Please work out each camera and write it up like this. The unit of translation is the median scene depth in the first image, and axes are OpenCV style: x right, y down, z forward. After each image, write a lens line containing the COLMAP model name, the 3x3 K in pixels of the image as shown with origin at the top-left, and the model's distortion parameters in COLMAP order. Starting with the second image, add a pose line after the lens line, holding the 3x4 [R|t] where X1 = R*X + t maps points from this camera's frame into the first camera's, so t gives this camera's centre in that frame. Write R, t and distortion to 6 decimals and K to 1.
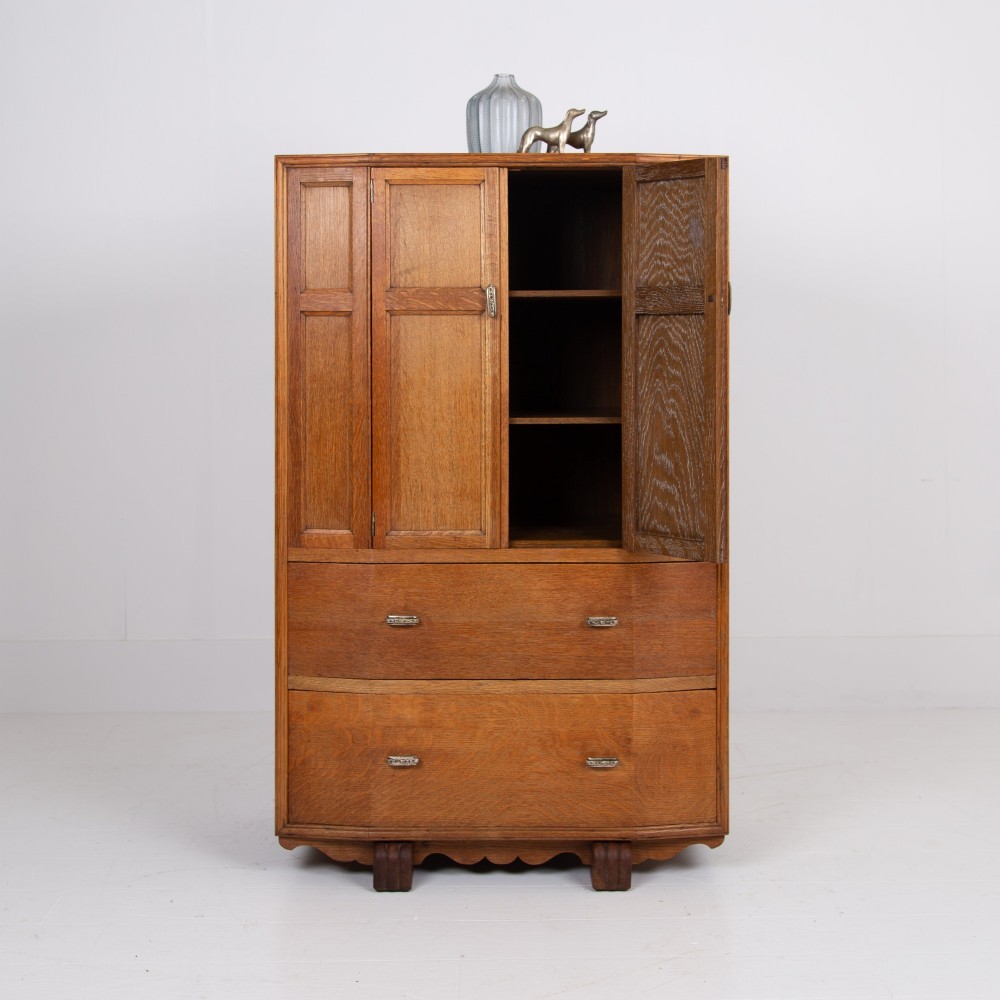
lens RADIAL K [[1448.0, 0, 498.0], [0, 1448.0, 398.2], [0, 0, 1]] dist [-0.001147, 0.007094]
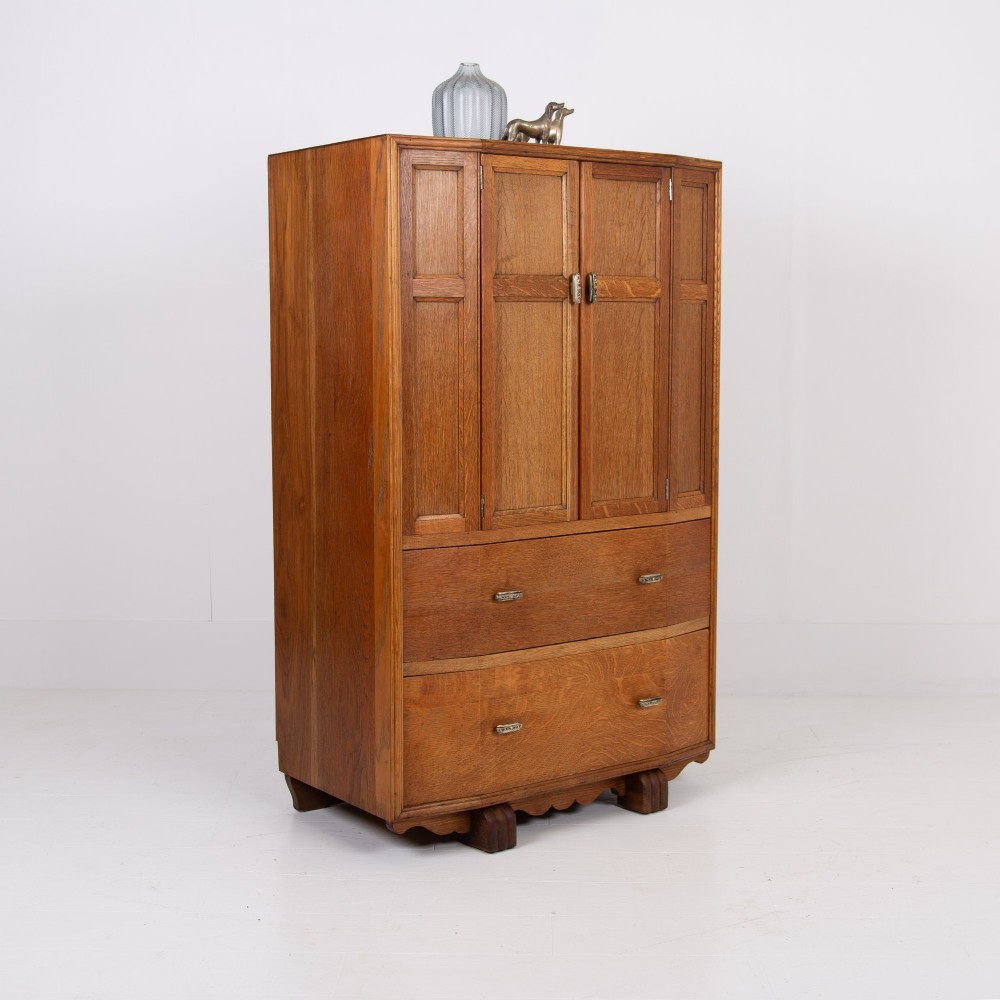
lens RADIAL K [[1516.3, 0, 375.8], [0, 1516.3, 503.3], [0, 0, 1]] dist [0.002178, -0.060822]
pose [[0.825706, -0.067831, 0.560008, -0.751244], [0.017286, 0.995320, 0.095071, -0.018802], [-0.563836, -0.068820, 0.823014, 0.157255]]
